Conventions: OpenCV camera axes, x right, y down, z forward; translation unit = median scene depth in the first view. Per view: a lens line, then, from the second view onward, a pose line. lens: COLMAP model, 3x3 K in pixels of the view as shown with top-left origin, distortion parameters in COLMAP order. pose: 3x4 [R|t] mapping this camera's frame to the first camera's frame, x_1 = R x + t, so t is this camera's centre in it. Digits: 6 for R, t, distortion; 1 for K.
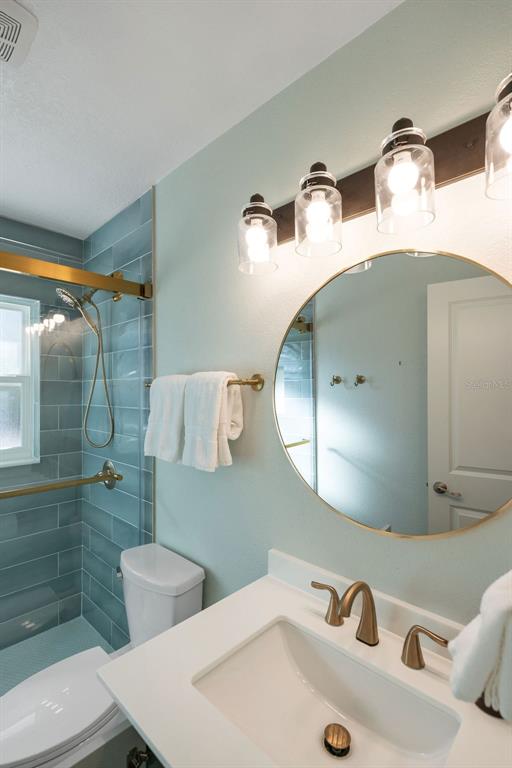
lens RADIAL K [[361.8, 0, 259.2], [0, 361.8, 400.3], [0, 0, 1]] dist [-0.003580, -0.000273]
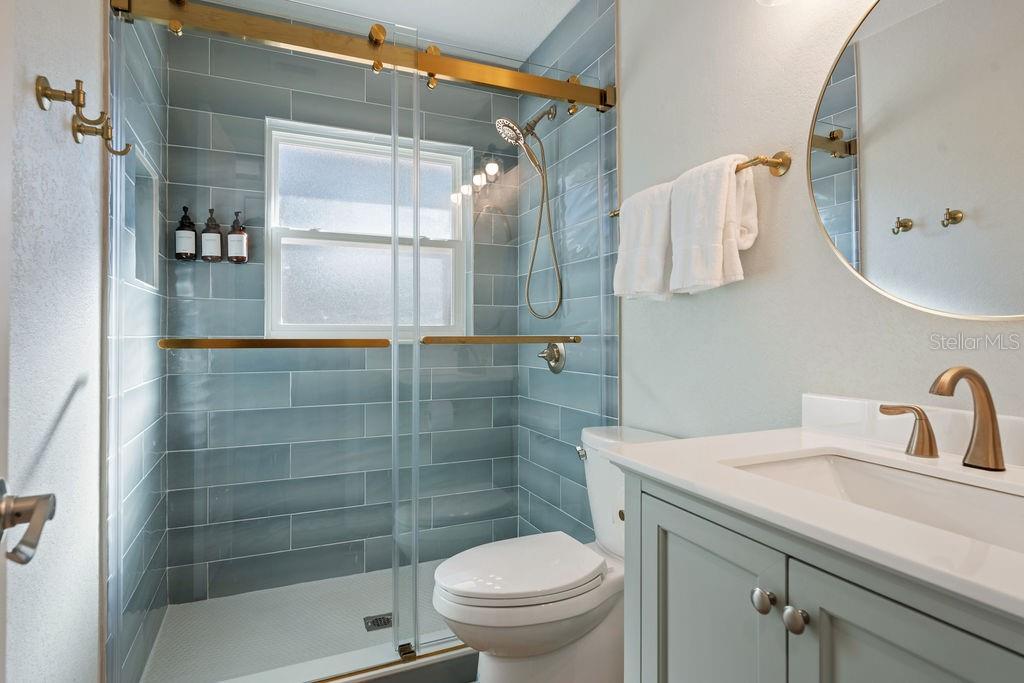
lens RADIAL K [[546.0, 0, 512.0], [0, 546.0, 341.5], [0, 0, 1]] dist [-0.004806, -0.000241]
pose [[0.921349, -0.006817, -0.388677, -0.055965], [0.003880, 0.999958, -0.008340, 0.220151], [0.388718, 0.006176, 0.921336, -0.133568]]
